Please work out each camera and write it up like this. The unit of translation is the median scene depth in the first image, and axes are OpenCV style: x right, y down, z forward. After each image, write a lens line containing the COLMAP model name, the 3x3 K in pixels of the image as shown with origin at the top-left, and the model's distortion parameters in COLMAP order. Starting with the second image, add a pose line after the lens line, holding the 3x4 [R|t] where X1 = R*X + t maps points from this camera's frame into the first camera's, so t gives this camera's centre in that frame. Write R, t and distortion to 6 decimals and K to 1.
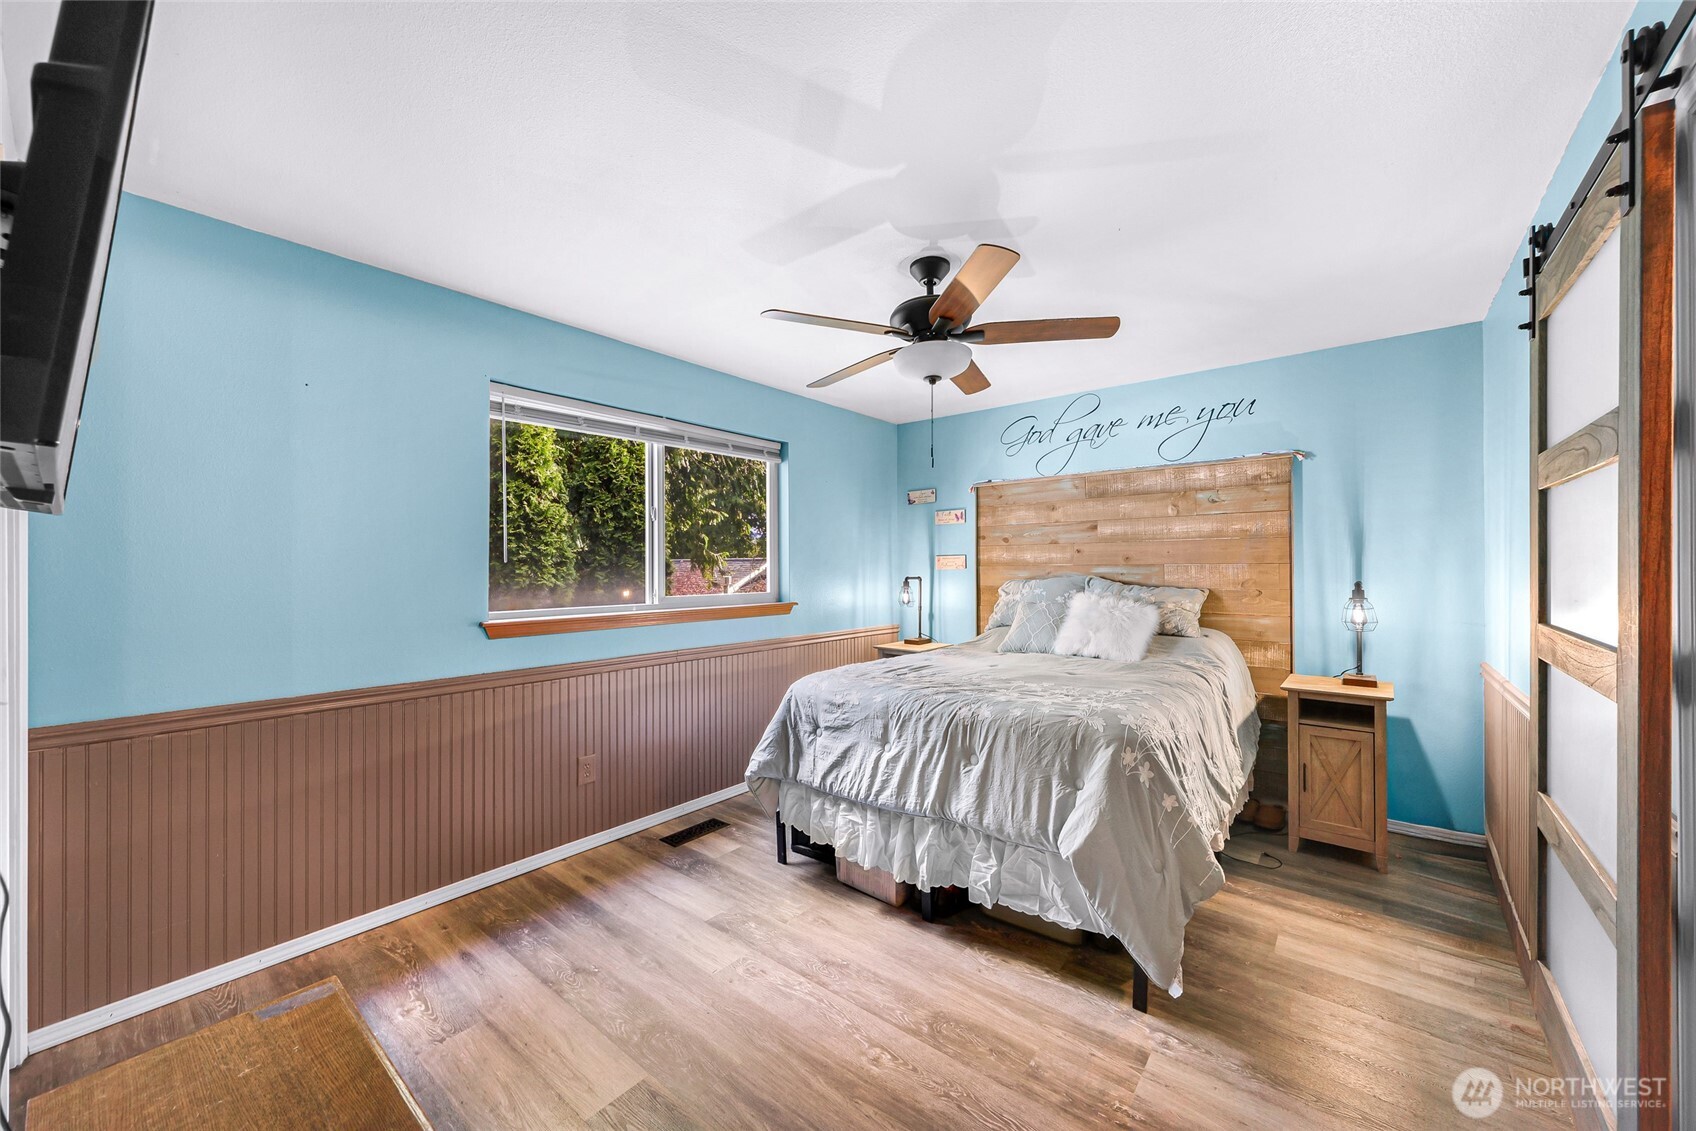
lens RADIAL K [[634.0, 0, 851.4], [0, 634.0, 568.0], [0, 0, 1]] dist [-0.006492, -0.000035]
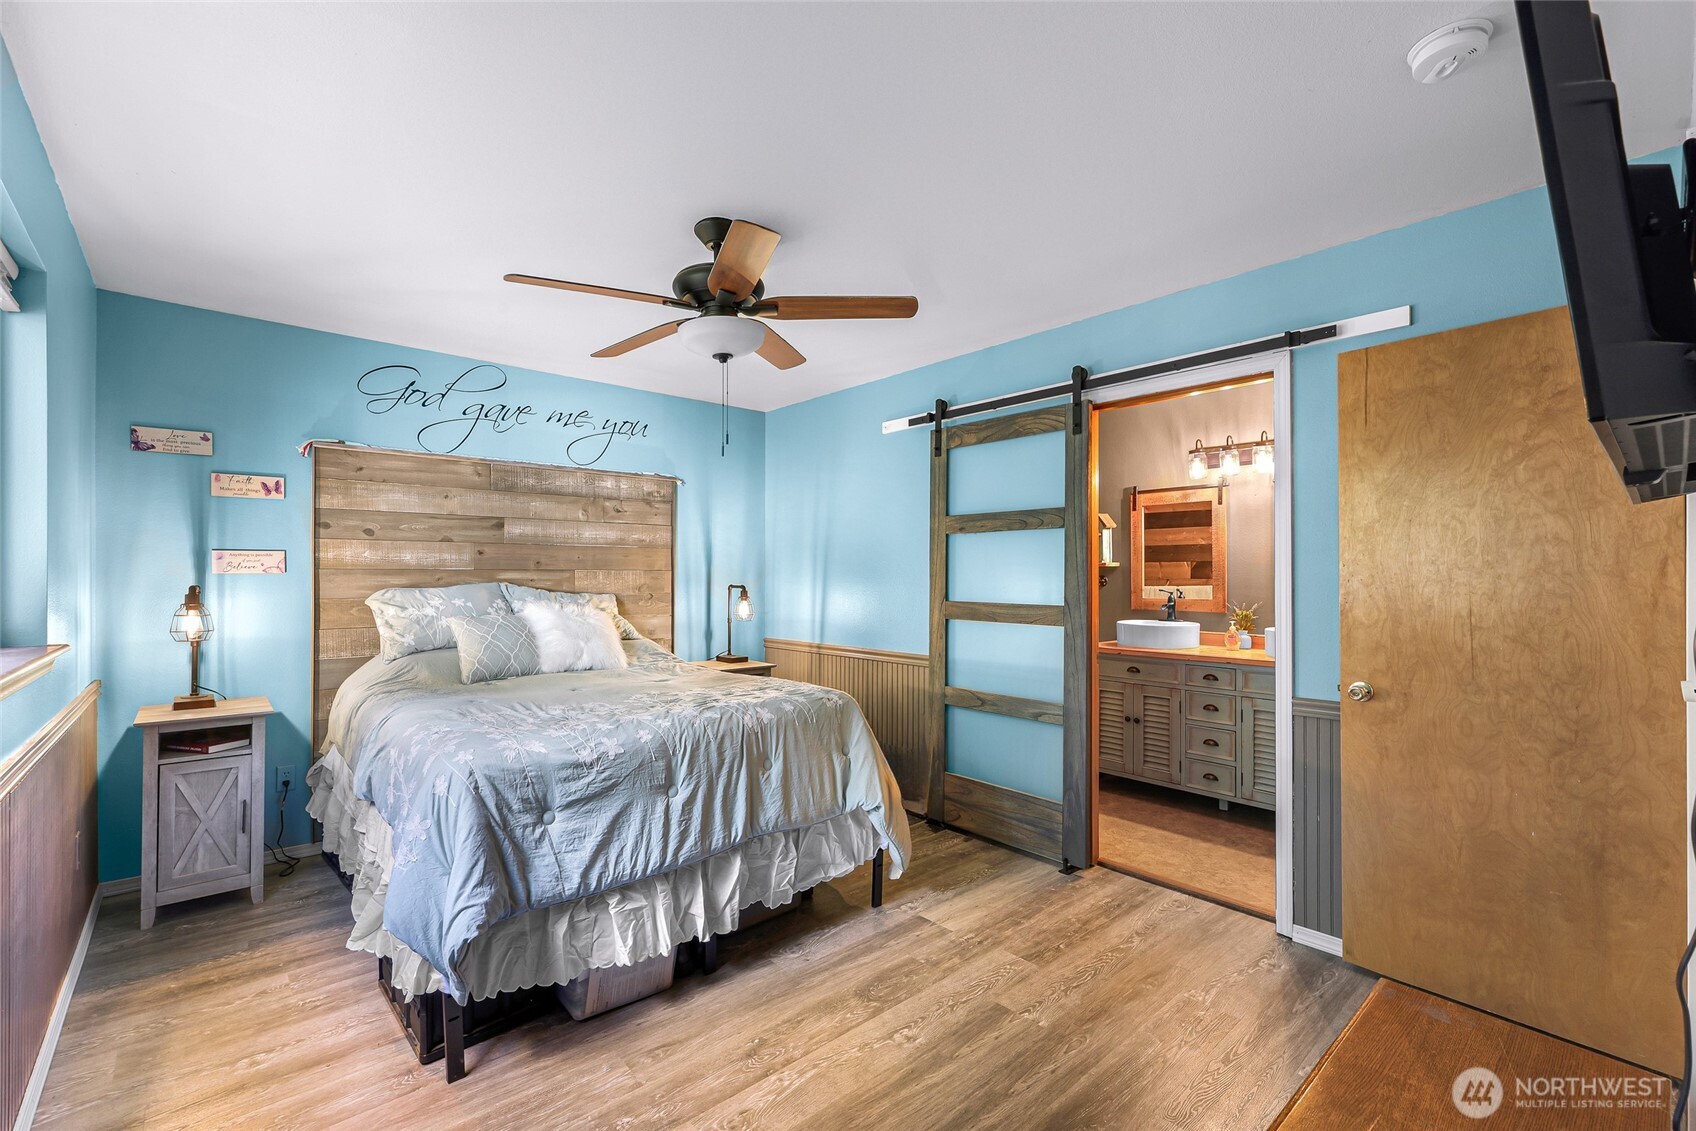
lens RADIAL K [[722.4, 0, 840.4], [0, 722.4, 573.8], [0, 0, 1]] dist [0.003367, 0.000009]
pose [[0.169097, 0.009081, 0.985558, -0.587289], [-0.004131, 0.999955, -0.008505, 0.008966], [-0.985591, -0.002633, 0.169126, 0.456260]]
